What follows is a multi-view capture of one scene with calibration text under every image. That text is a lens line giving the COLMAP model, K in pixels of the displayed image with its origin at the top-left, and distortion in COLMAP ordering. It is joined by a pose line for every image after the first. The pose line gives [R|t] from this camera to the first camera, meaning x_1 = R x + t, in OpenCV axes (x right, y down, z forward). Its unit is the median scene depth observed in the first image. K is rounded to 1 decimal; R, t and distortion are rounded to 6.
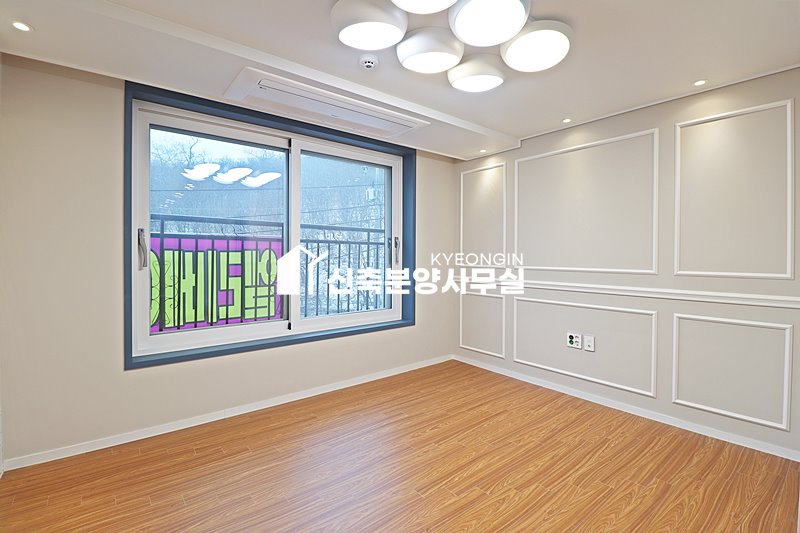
lens RADIAL K [[369.7, 0, 402.3], [0, 369.7, 257.4], [0, 0, 1]] dist [-0.004738, -0.009863]
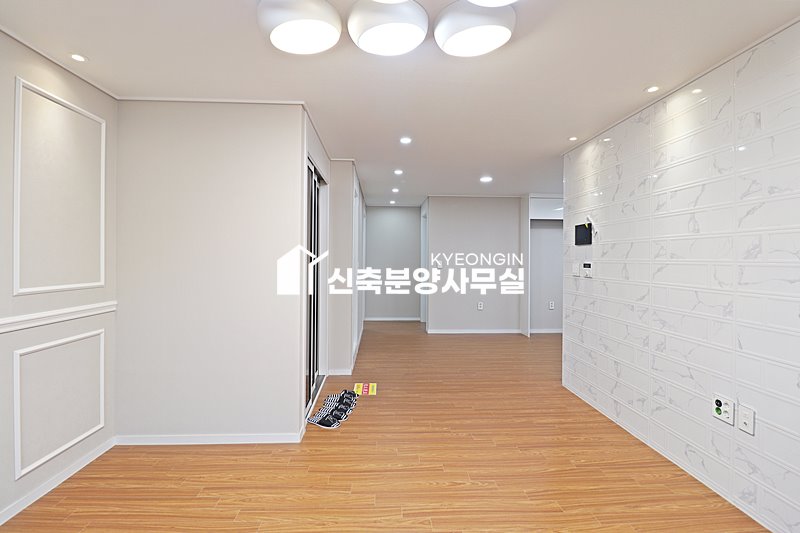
lens RADIAL K [[369.7, 0, 399.9], [0, 369.7, 258.2], [0, 0, 1]] dist [-0.004738, -0.009863]
pose [[-0.805489, -0.007421, 0.592564, -0.212061], [-0.002597, 0.999956, 0.008993, -0.026291], [-0.592605, 0.005705, -0.805473, 0.990487]]
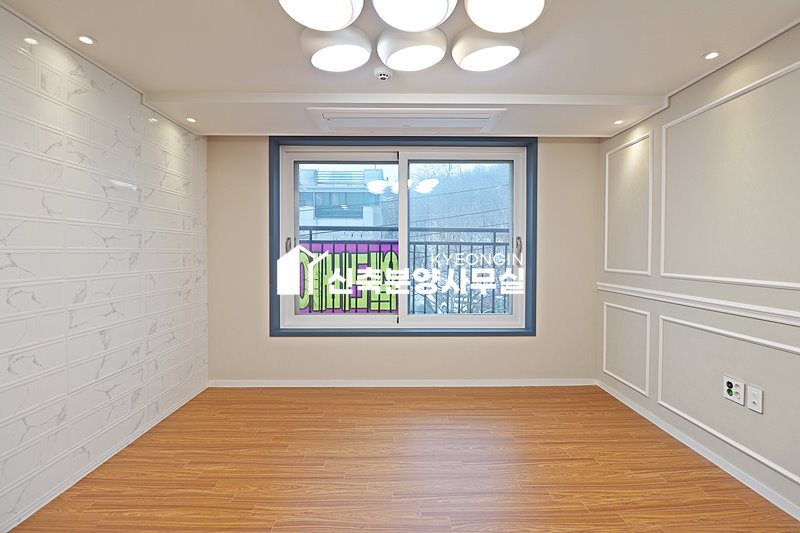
lens RADIAL K [[369.7, 0, 402.2], [0, 369.7, 259.1], [0, 0, 1]] dist [-0.004738, -0.009863]
pose [[0.784172, 0.009266, -0.620475, 0.435268], [-0.004428, 0.999947, 0.009337, -0.009592], [0.620528, -0.004574, 0.784171, 0.148524]]
